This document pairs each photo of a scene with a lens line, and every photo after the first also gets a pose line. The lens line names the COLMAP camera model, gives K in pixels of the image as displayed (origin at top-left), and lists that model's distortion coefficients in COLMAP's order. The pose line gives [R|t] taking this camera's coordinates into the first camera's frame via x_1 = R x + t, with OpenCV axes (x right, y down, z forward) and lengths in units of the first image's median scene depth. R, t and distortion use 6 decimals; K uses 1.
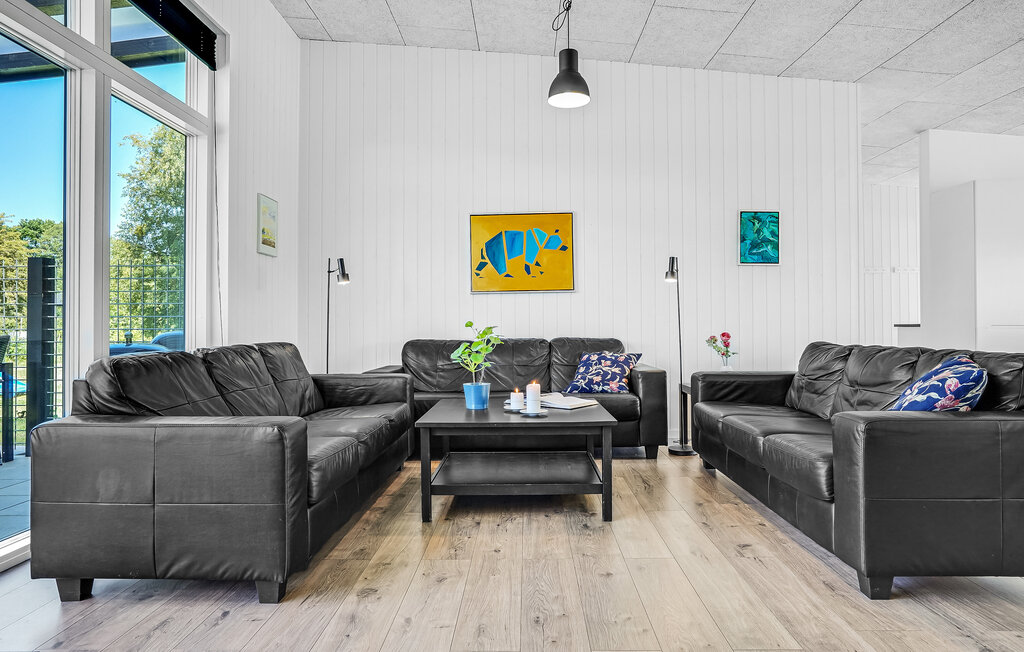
lens RADIAL K [[622.1, 0, 512.0], [0, 622.1, 326.0], [0, 0, 1]] dist [-0.053771, 0.033740]
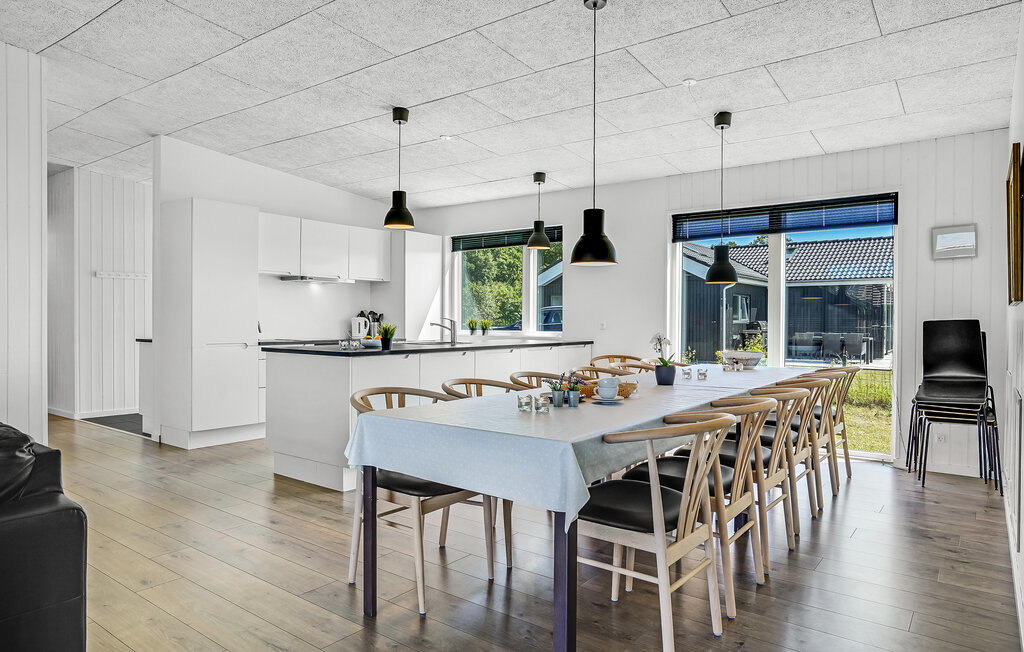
lens RADIAL K [[622.1, 0, 512.0], [0, 622.1, 326.0], [0, 0, 1]] dist [-0.053771, 0.033740]
pose [[0.582599, -0.007725, 0.812723, 0.274512], [-0.007903, 0.999854, 0.015168, -0.053692], [-0.812722, -0.015260, 0.582452, -0.002143]]
